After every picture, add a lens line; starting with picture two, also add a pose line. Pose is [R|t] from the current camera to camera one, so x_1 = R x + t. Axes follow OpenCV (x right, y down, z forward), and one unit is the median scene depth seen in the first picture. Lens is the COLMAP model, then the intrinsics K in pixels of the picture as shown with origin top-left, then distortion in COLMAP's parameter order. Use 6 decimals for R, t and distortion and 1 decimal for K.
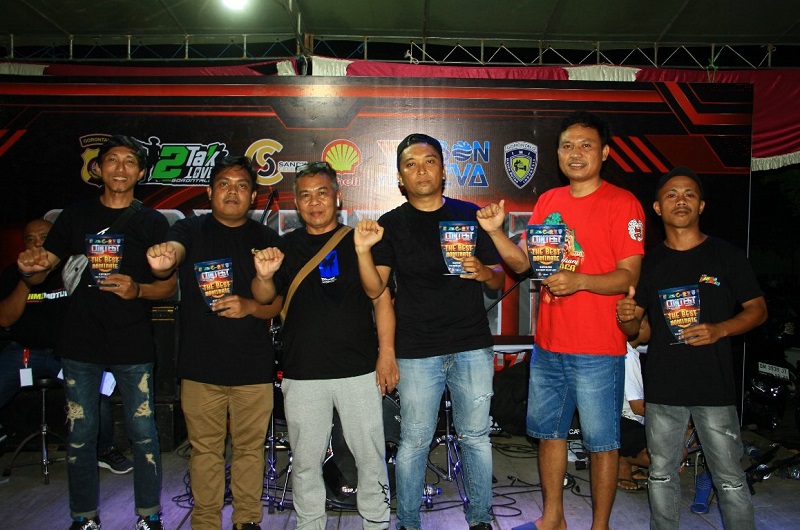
lens RADIAL K [[879.7, 0, 416.4], [0, 879.7, 259.5], [0, 0, 1]] dist [-0.119304, 0.289311]
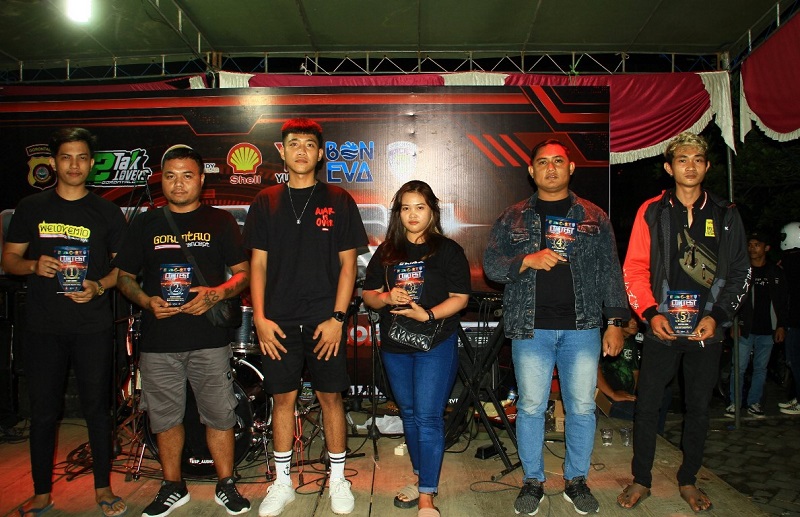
lens RADIAL K [[692.1, 0, 422.9], [0, 692.1, 244.3], [0, 0, 1]] dist [-0.187988, 0.168330]
pose [[0.999706, -0.014721, -0.019247, 0.160731], [0.014711, 0.999892, -0.000659, -0.001474], [0.019254, 0.000375, 0.999815, 0.120328]]
